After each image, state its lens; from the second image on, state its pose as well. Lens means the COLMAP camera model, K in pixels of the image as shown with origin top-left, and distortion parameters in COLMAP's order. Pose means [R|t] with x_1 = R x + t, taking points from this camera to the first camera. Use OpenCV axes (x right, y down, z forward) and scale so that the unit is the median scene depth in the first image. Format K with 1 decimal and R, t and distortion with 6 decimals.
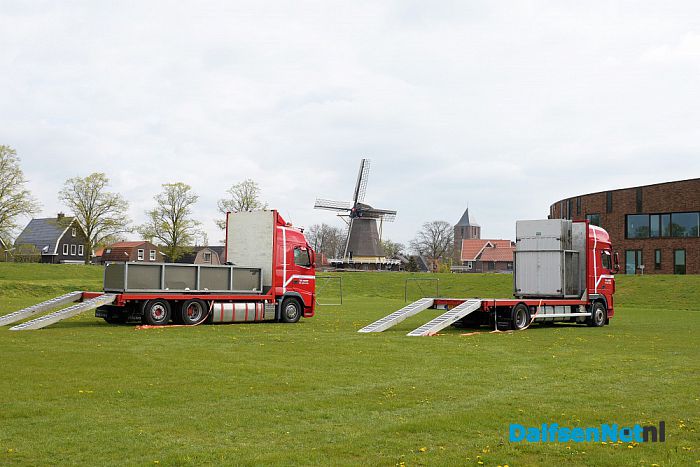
lens RADIAL K [[1012.7, 0, 348.3], [0, 1012.7, 238.1], [0, 0, 1]] dist [-0.014231, 0.000000]
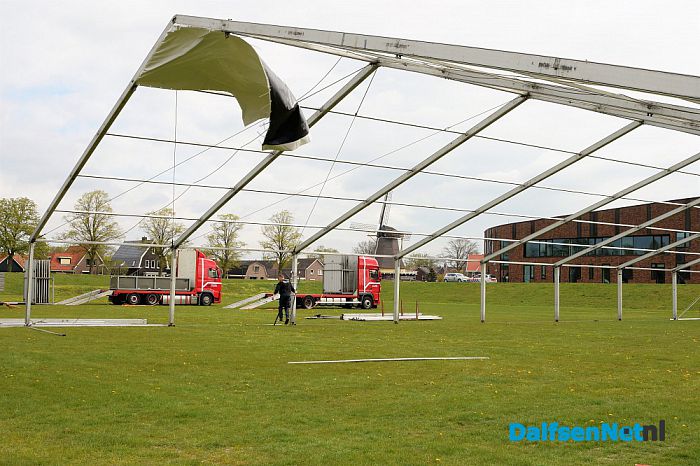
lens RADIAL K [[1012.7, 0, 351.7], [0, 1012.7, 229.1], [0, 0, 1]] dist [-0.014231, 0.000000]
pose [[0.993548, -0.005087, -0.113295, 0.446892], [0.003065, 0.999833, -0.018009, -0.031450], [0.113368, 0.017545, 0.993398, -0.953416]]
